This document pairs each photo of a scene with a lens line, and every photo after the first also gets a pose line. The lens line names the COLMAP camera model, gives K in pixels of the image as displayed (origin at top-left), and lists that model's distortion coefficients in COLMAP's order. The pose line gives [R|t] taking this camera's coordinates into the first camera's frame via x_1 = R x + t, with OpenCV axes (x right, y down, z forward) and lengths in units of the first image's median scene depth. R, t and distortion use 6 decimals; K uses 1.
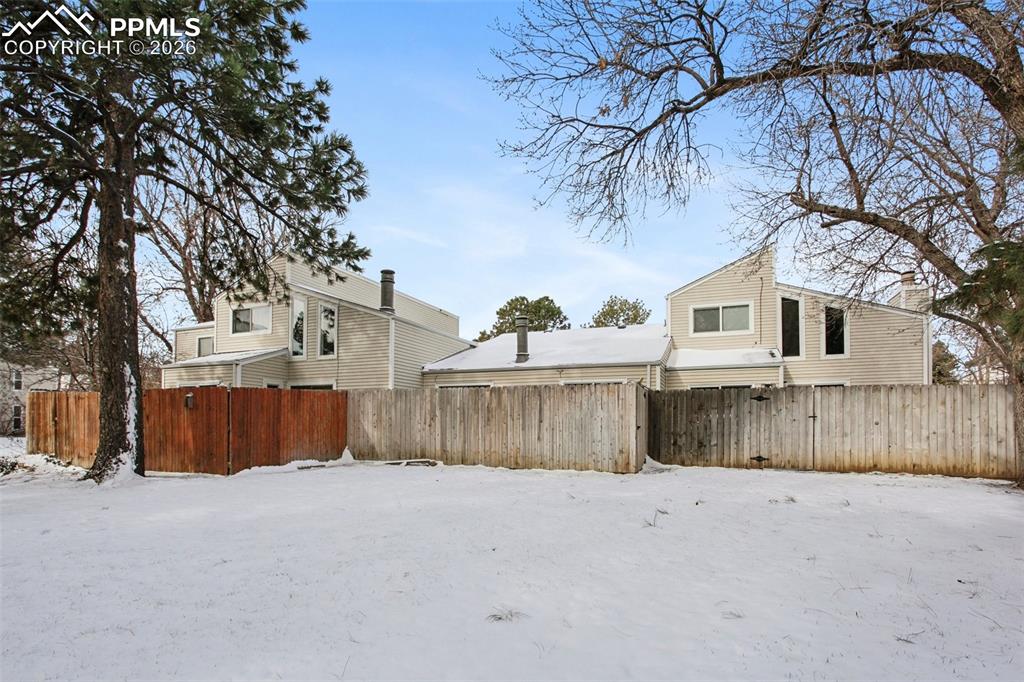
lens RADIAL K [[517.4, 0, 513.2], [0, 517.4, 349.6], [0, 0, 1]] dist [-0.004640, 0.001815]
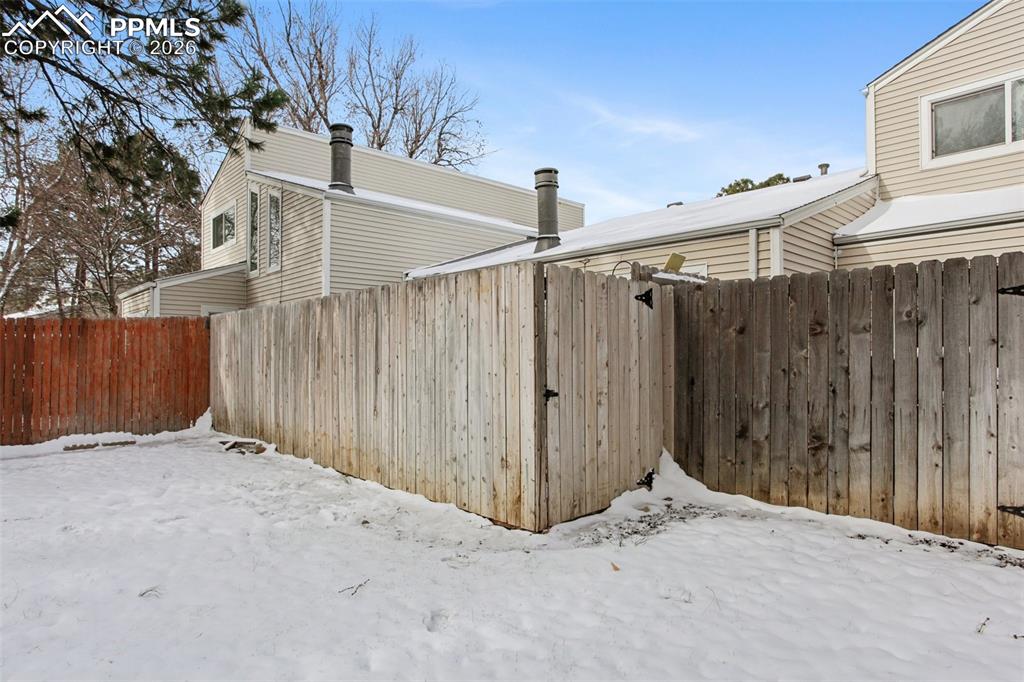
lens RADIAL K [[584.9, 0, 512.4], [0, 584.9, 335.6], [0, 0, 1]] dist [0.001228, -0.000702]
pose [[0.914576, -0.024609, -0.403665, 0.337215], [0.066186, 0.993797, 0.089370, 0.073643], [0.398961, -0.108453, 0.910532, 0.603631]]
